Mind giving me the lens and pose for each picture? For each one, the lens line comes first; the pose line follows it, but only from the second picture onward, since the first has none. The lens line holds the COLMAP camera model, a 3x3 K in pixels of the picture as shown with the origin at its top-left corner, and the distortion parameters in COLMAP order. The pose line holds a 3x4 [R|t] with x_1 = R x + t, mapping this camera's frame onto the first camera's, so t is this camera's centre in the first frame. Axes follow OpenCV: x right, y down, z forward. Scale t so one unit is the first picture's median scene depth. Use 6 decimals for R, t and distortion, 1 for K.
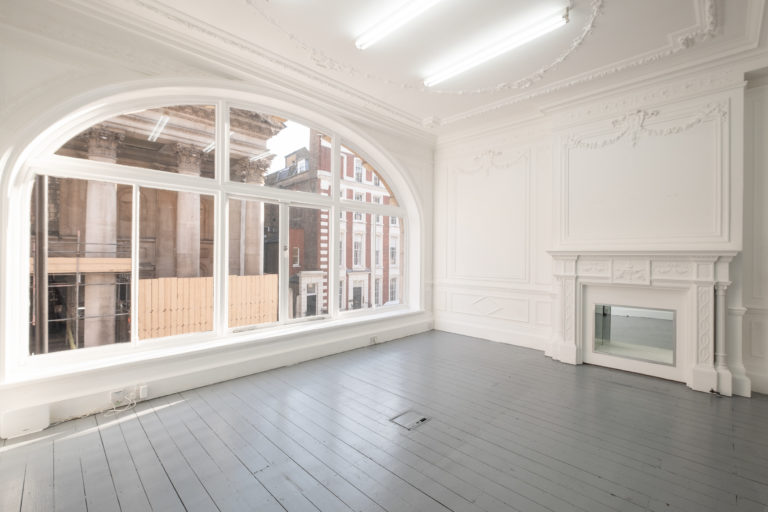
lens RADIAL K [[333.6, 0, 384.0], [0, 333.6, 256.0], [0, 0, 1]] dist [-0.001160, -0.000281]
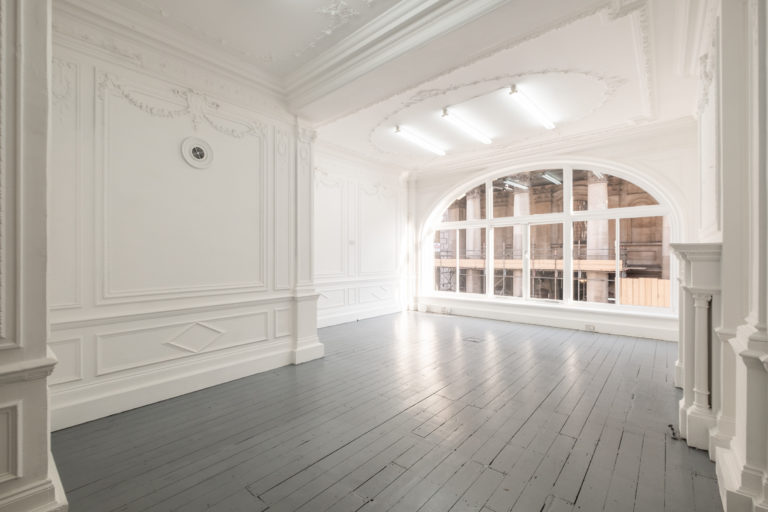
lens RADIAL K [[333.6, 0, 384.0], [0, 333.6, 256.0], [0, 0, 1]] dist [-0.001160, -0.000281]
pose [[0.077854, -0.011265, -0.996901, 0.397206], [0.001490, 0.999936, -0.011183, 0.003525], [0.996964, -0.000615, 0.077865, 0.064092]]
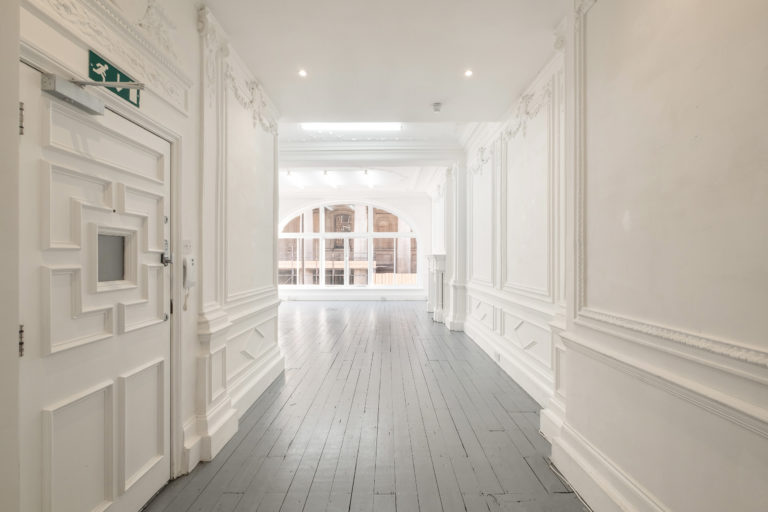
lens RADIAL K [[333.6, 0, 384.0], [0, 333.6, 256.0], [0, 0, 1]] dist [-0.001160, -0.000281]
pose [[0.697695, -0.014089, -0.716256, 0.538604], [0.006746, 0.999891, -0.013096, 0.003828], [0.716363, 0.004305, 0.697714, -0.166540]]
